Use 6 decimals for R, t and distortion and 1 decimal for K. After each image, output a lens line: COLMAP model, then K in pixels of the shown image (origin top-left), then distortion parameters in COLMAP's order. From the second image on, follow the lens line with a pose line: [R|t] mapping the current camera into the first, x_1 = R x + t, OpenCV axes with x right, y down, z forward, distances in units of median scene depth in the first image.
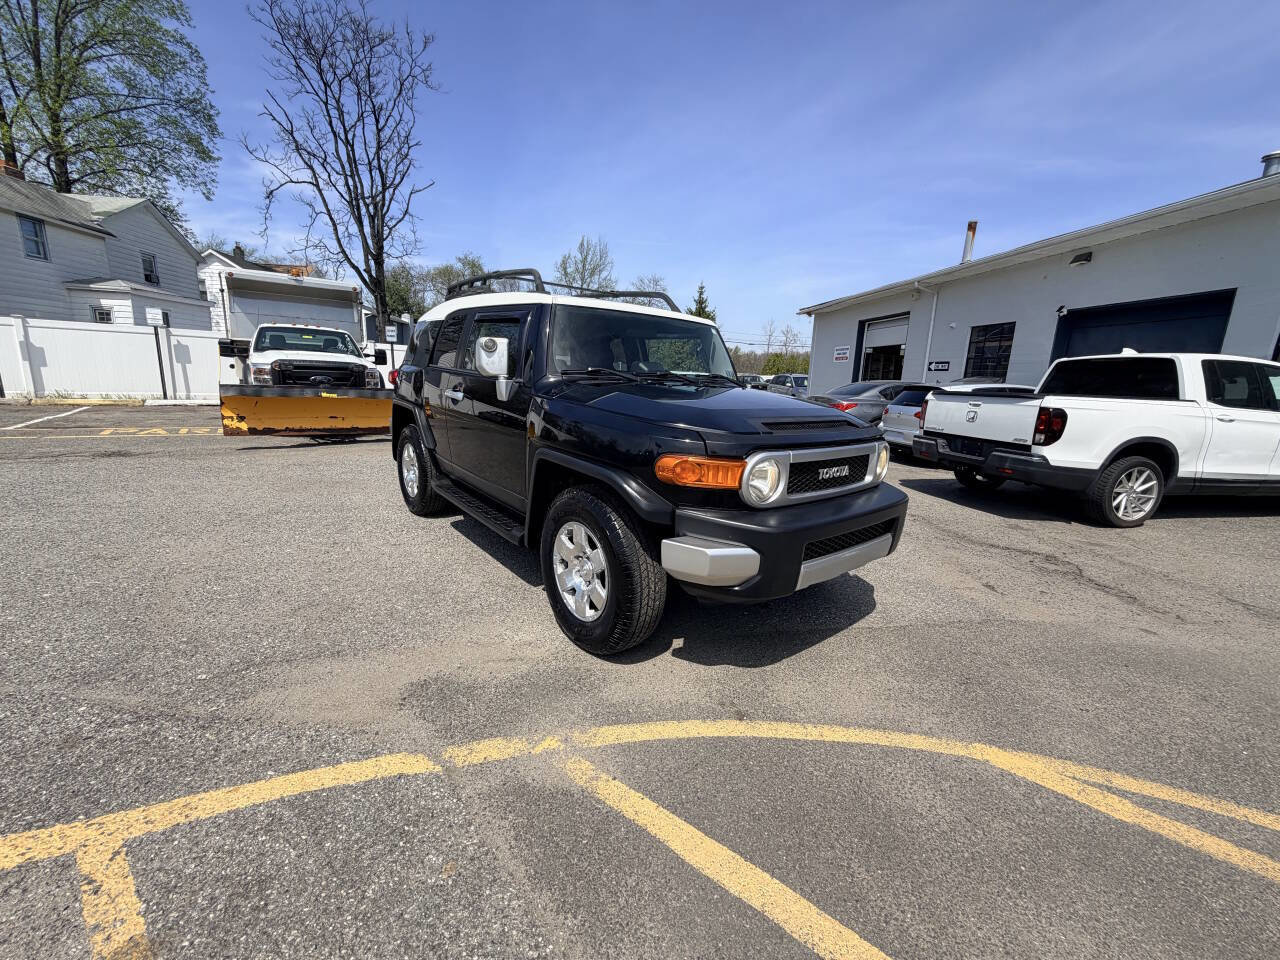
lens RADIAL K [[509.7, 0, 637.3], [0, 509.7, 478.4], [0, 0, 1]] dist [-0.000820, 0.000374]
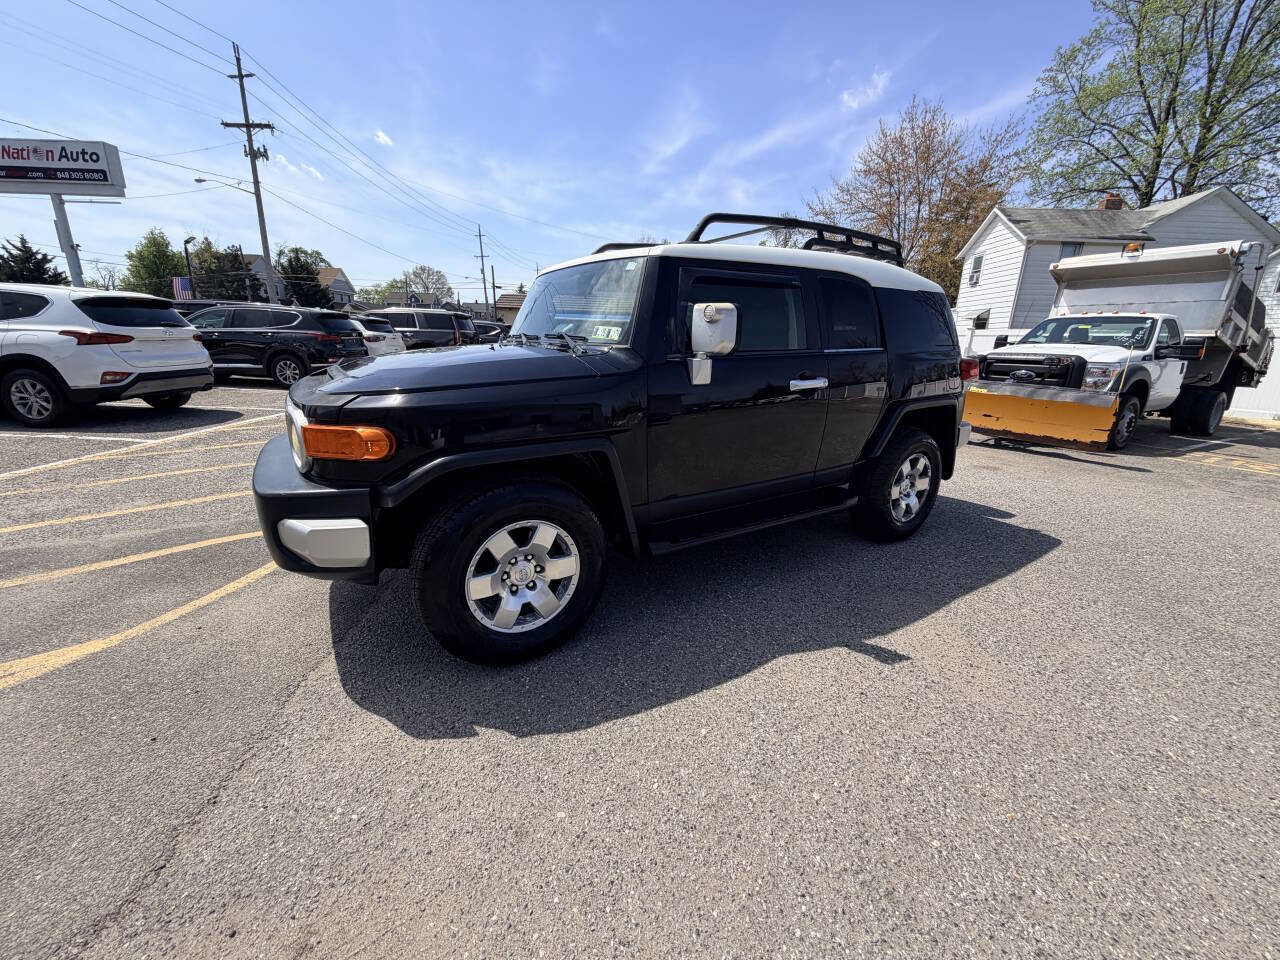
lens RADIAL K [[509.7, 0, 639.7], [0, 509.7, 480.3], [0, 0, 1]] dist [-0.000820, 0.000374]
pose [[-0.106805, 0.213628, -0.971059, 0.284746], [-0.229651, 0.944937, 0.233140, -0.063444], [0.967395, 0.247905, -0.051864, 0.381211]]
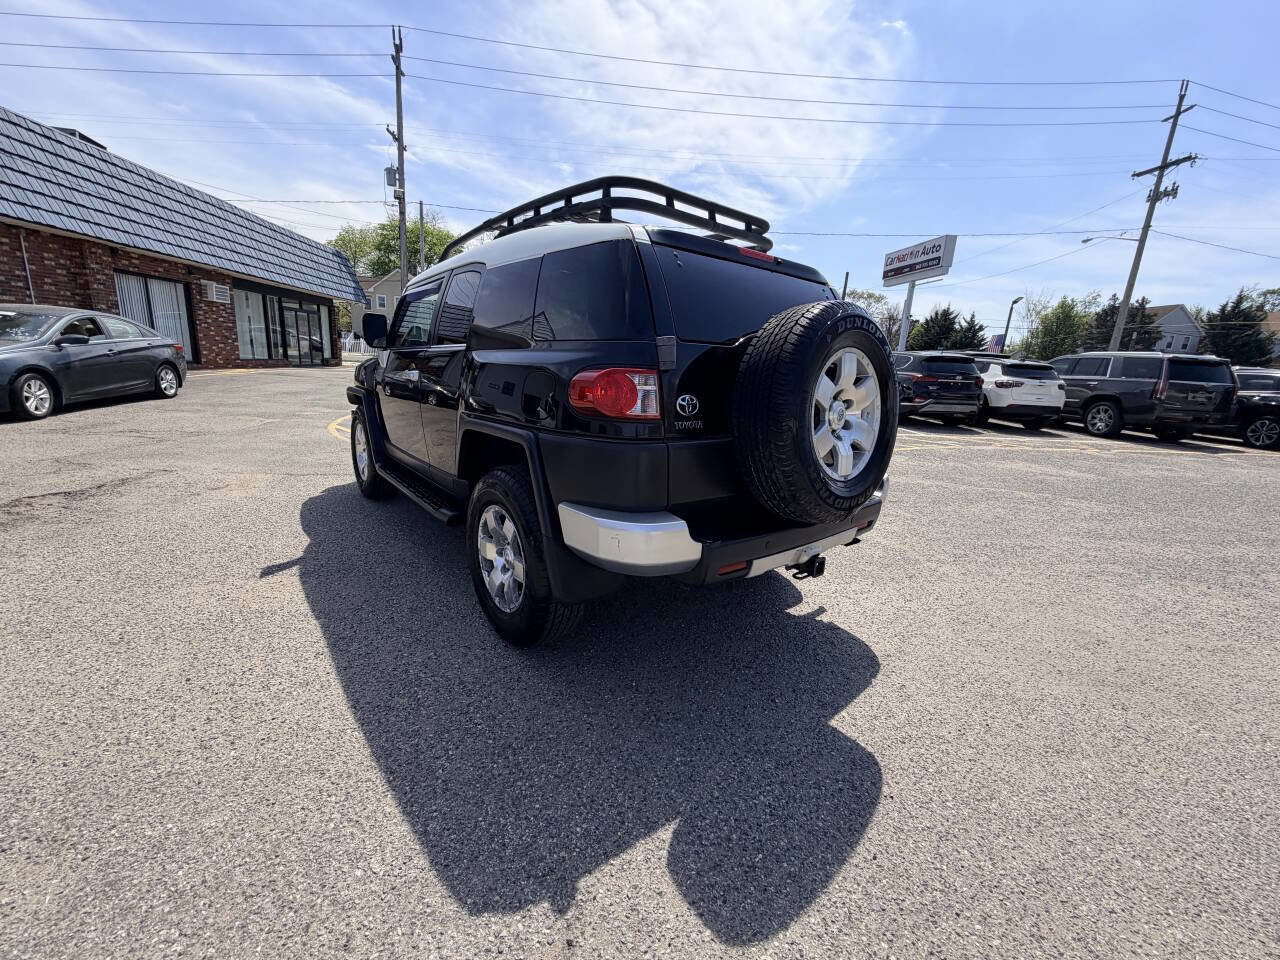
lens RADIAL K [[509.7, 0, 639.0], [0, 509.7, 481.0], [0, 0, 1]] dist [-0.000820, 0.000374]
pose [[-0.994608, -0.099832, -0.028084, -0.101621], [-0.102345, 0.901137, 0.421281, -0.147698], [-0.016749, 0.421884, -0.906495, 0.714628]]
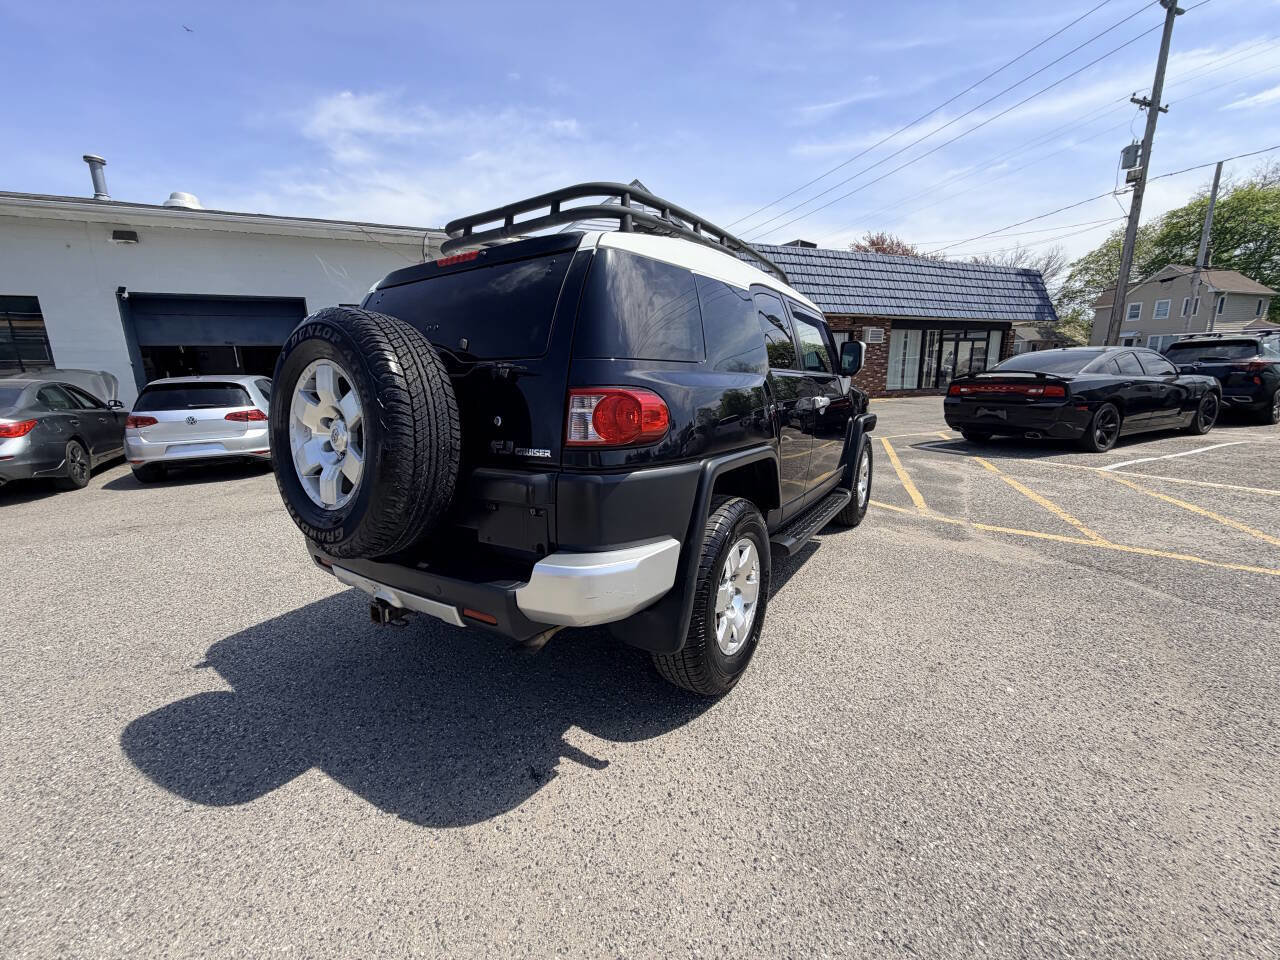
lens RADIAL K [[509.7, 0, 636.0], [0, 509.7, 480.2], [0, 0, 1]] dist [-0.000820, 0.000374]
pose [[-0.304157, -0.230305, 0.924364, -0.350295], [0.200203, 0.933212, 0.298385, -0.116321], [-0.931347, 0.275816, -0.237735, 0.498248]]
